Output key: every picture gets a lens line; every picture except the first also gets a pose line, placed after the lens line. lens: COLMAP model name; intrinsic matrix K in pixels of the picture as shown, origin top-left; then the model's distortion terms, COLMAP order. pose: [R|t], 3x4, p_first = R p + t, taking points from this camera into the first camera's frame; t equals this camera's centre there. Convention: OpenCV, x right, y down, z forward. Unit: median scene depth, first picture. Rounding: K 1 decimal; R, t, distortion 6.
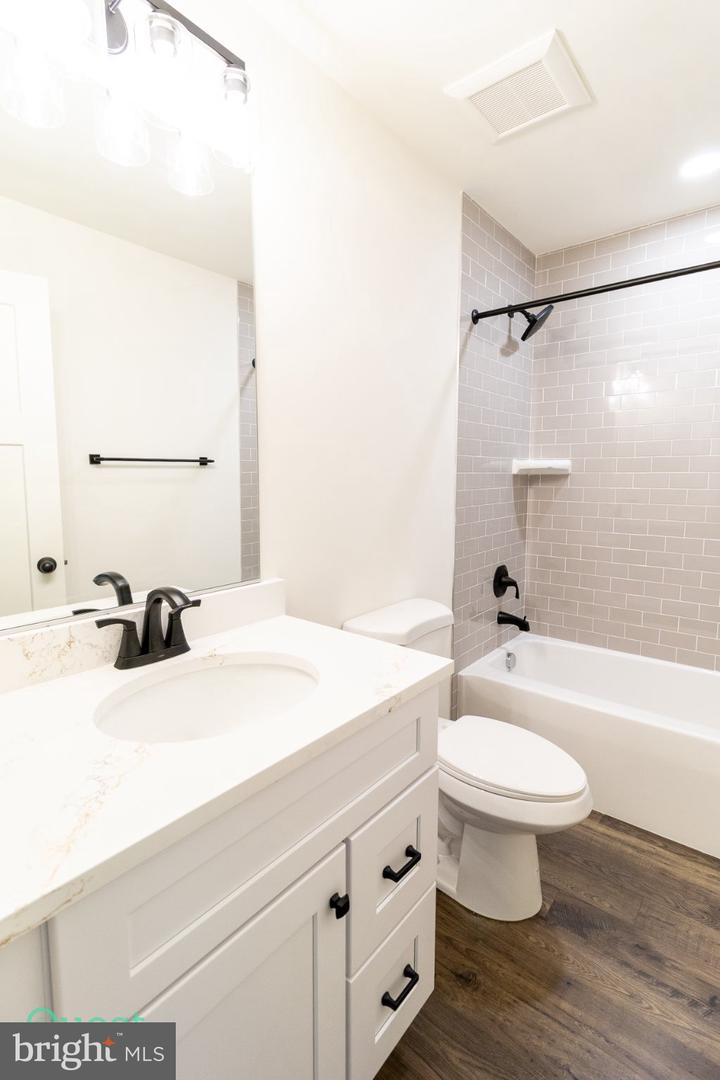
lens RADIAL K [[510.8, 0, 360.0], [0, 510.8, 540.0], [0, 0, 1]] dist [0.003046, 0.000759]
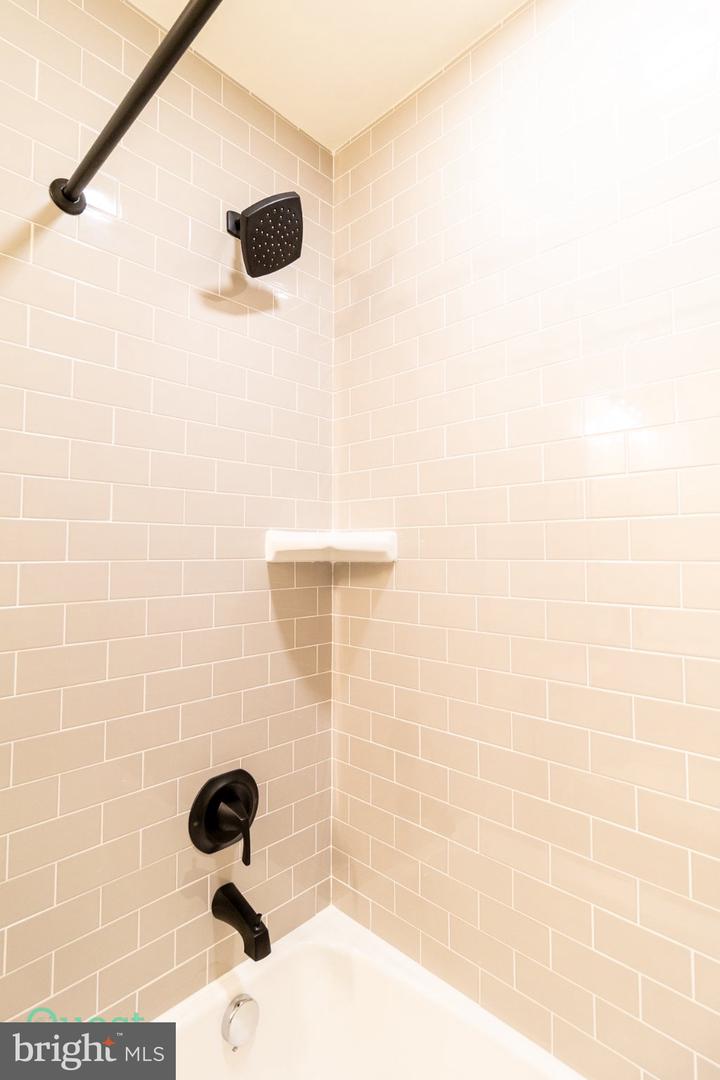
lens RADIAL K [[510.8, 0, 360.0], [0, 510.8, 540.0], [0, 0, 1]] dist [0.003046, 0.000759]
pose [[0.994237, -0.004764, -0.107098, 0.432591], [-0.011705, 0.988215, -0.152622, -0.079031], [0.106563, 0.152996, 0.982464, 0.551080]]
